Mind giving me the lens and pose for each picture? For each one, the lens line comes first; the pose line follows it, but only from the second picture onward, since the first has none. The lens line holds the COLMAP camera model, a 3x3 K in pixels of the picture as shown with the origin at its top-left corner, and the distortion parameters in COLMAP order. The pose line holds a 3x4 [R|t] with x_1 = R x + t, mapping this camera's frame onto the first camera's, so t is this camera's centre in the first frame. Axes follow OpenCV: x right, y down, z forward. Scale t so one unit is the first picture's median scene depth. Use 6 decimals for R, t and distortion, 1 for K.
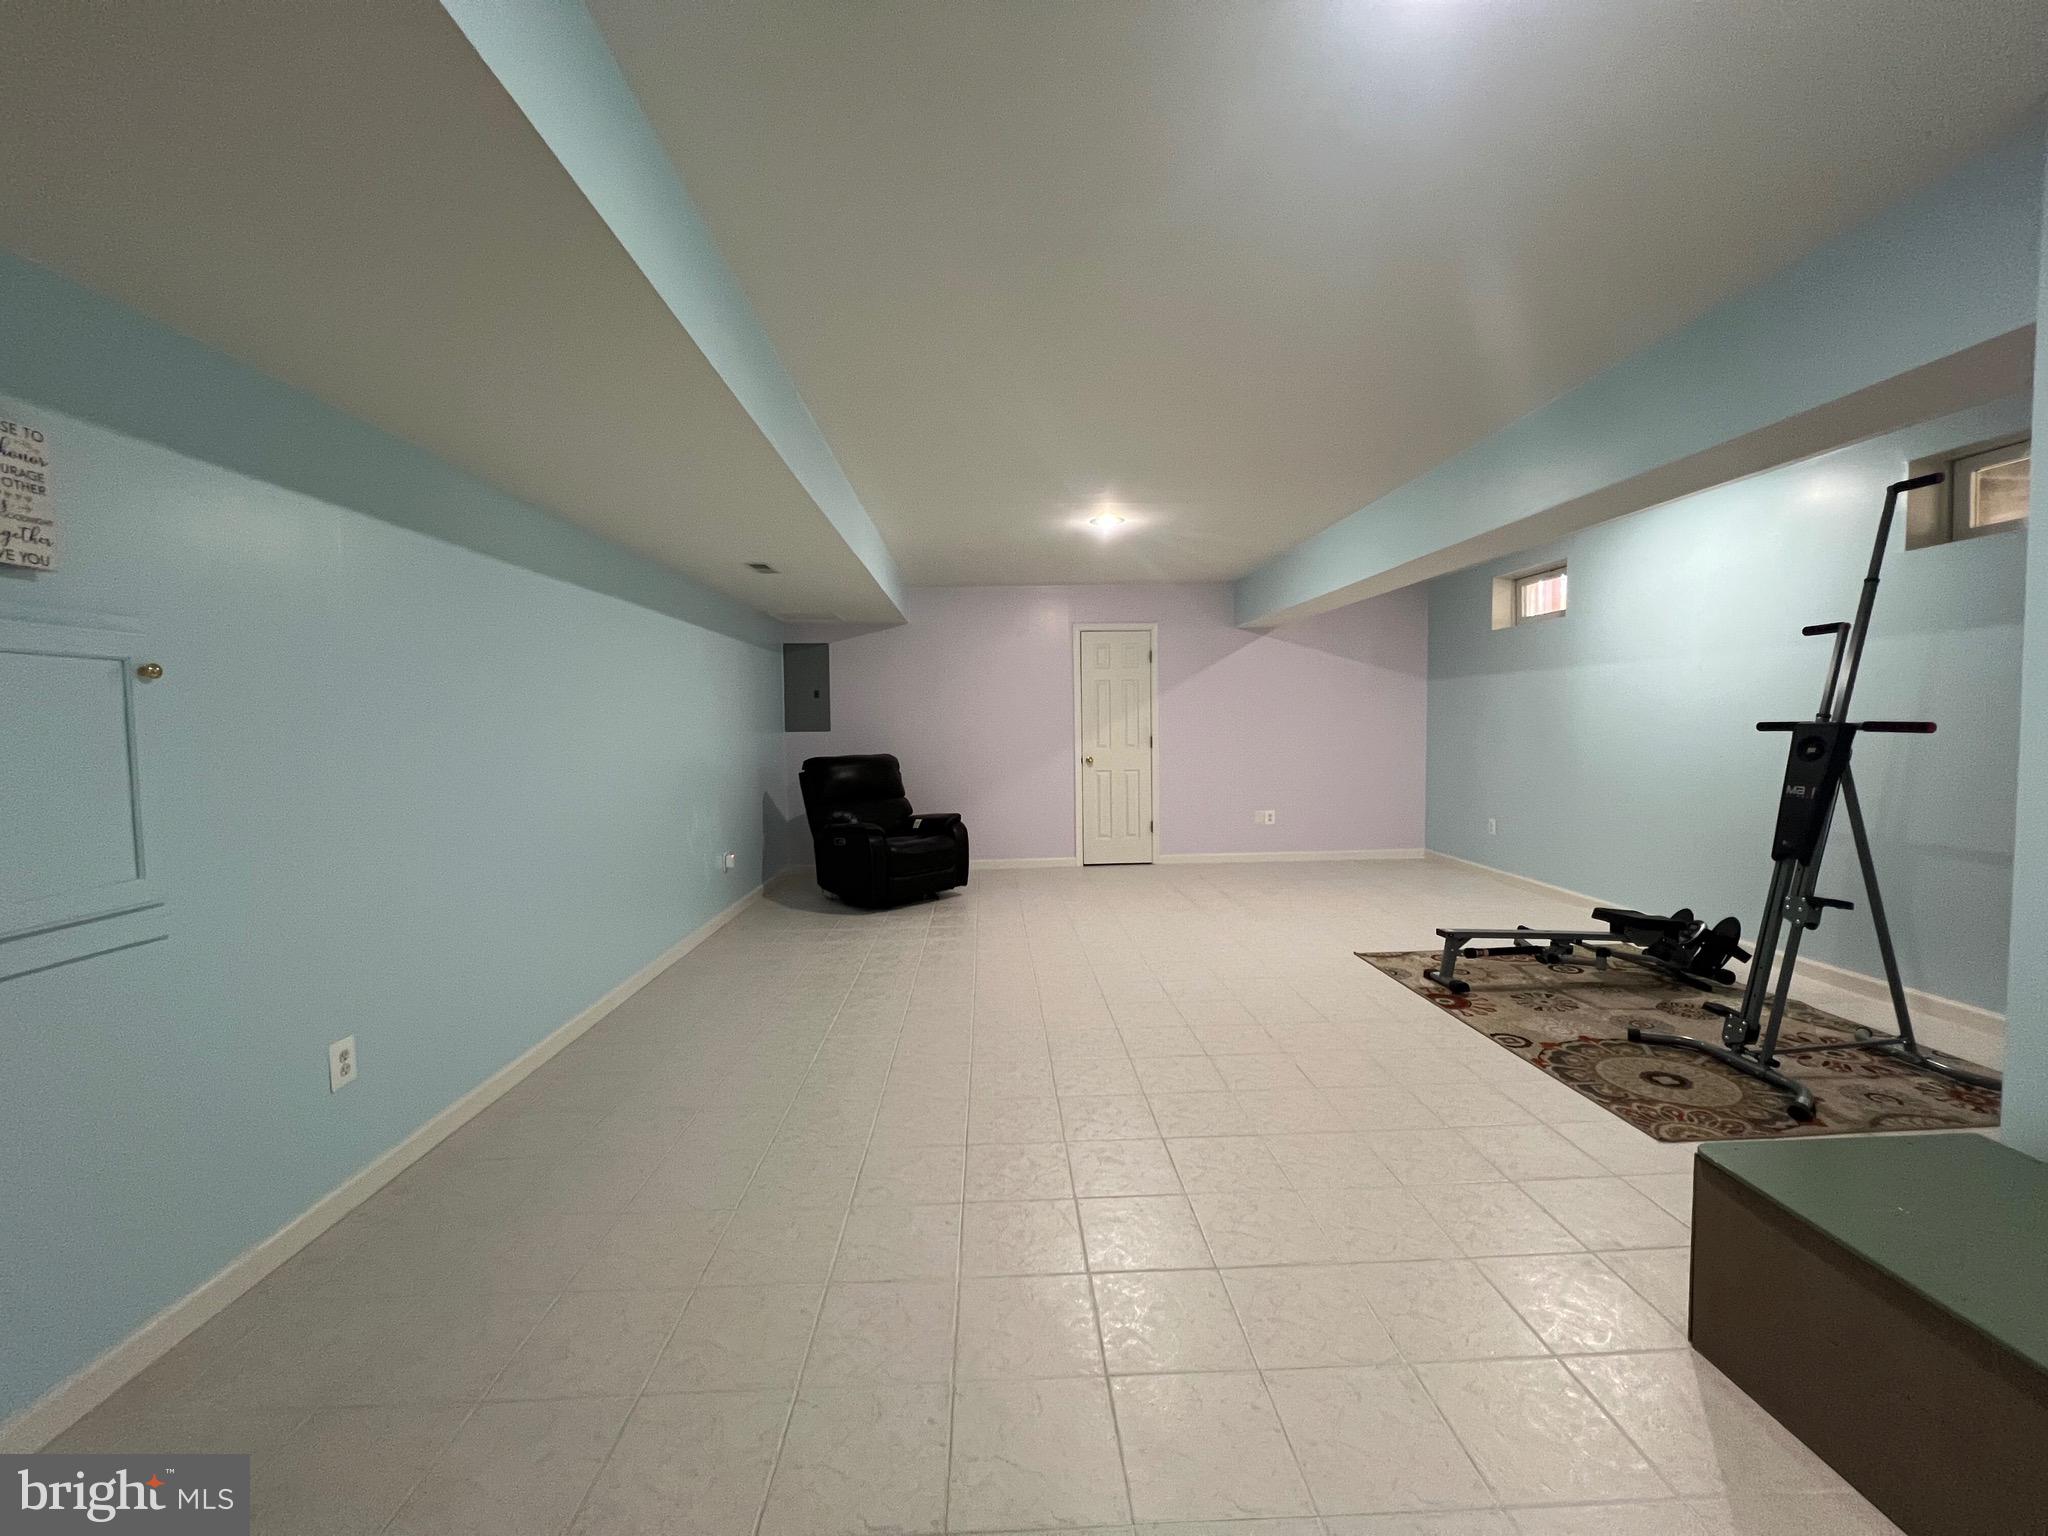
lens RADIAL K [[824.8, 0, 1030.3], [0, 824.8, 765.9], [0, 0, 1]] dist [0.000218, -0.000033]
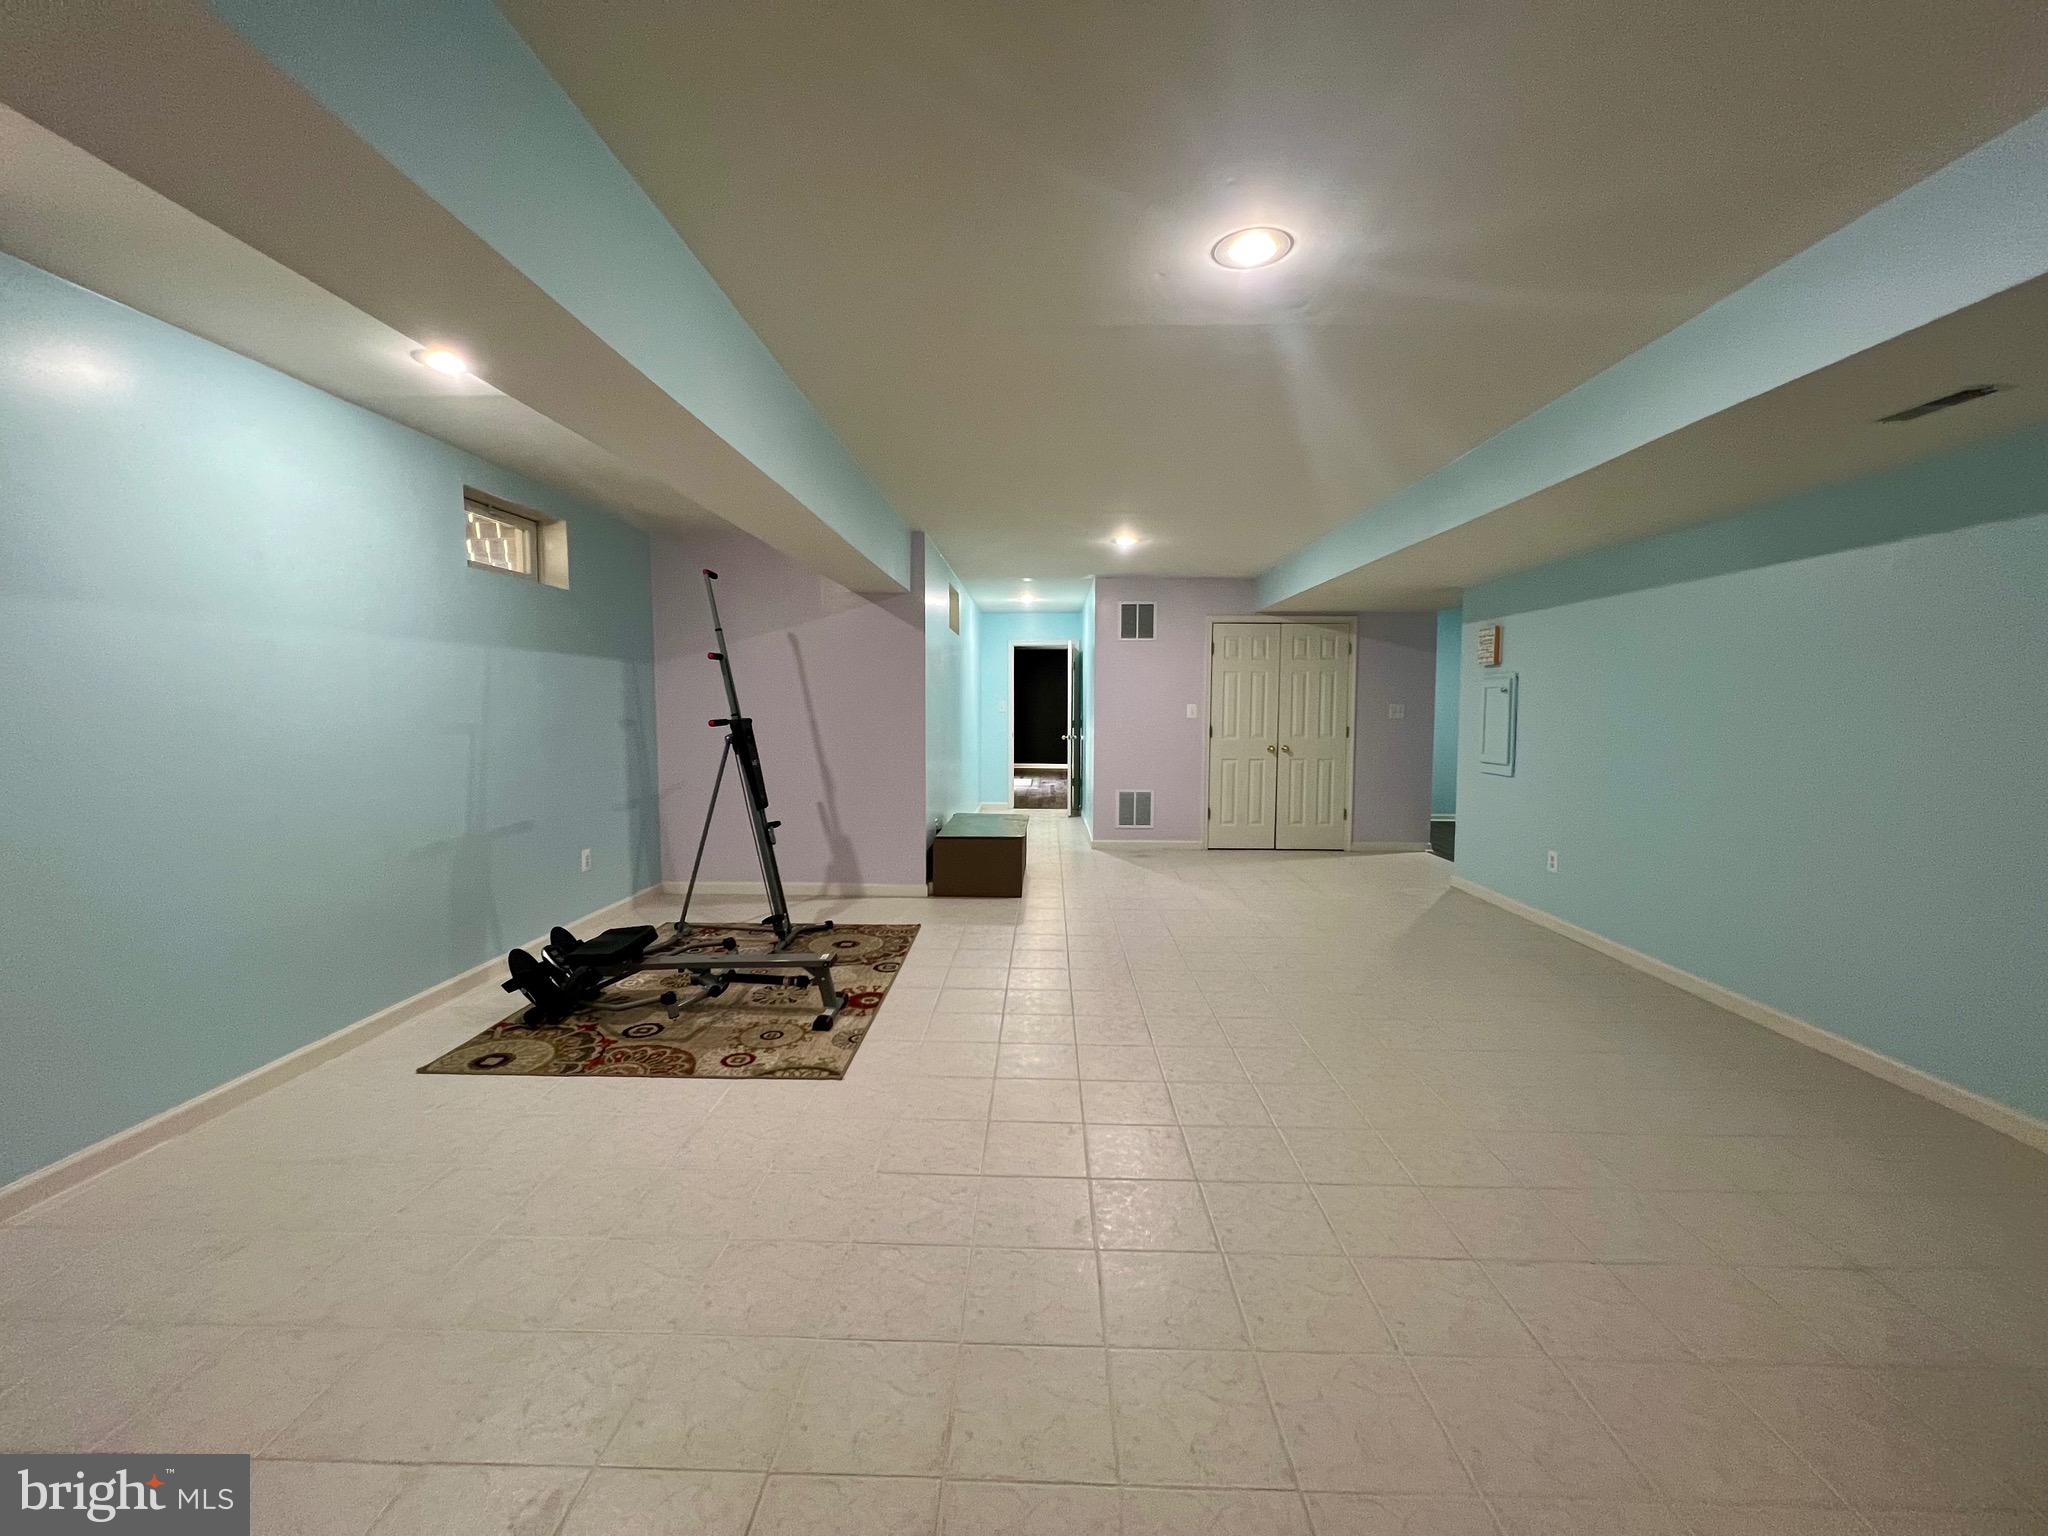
lens RADIAL K [[818.9, 0, 1017.8], [0, 818.9, 764.3], [0, 0, 1]] dist [0.001588, 0.001512]
pose [[-0.995856, 0.005839, 0.090758, 0.249572], [0.017354, 0.991800, 0.126616, -0.129107], [-0.089275, 0.127666, -0.987791, 2.066097]]
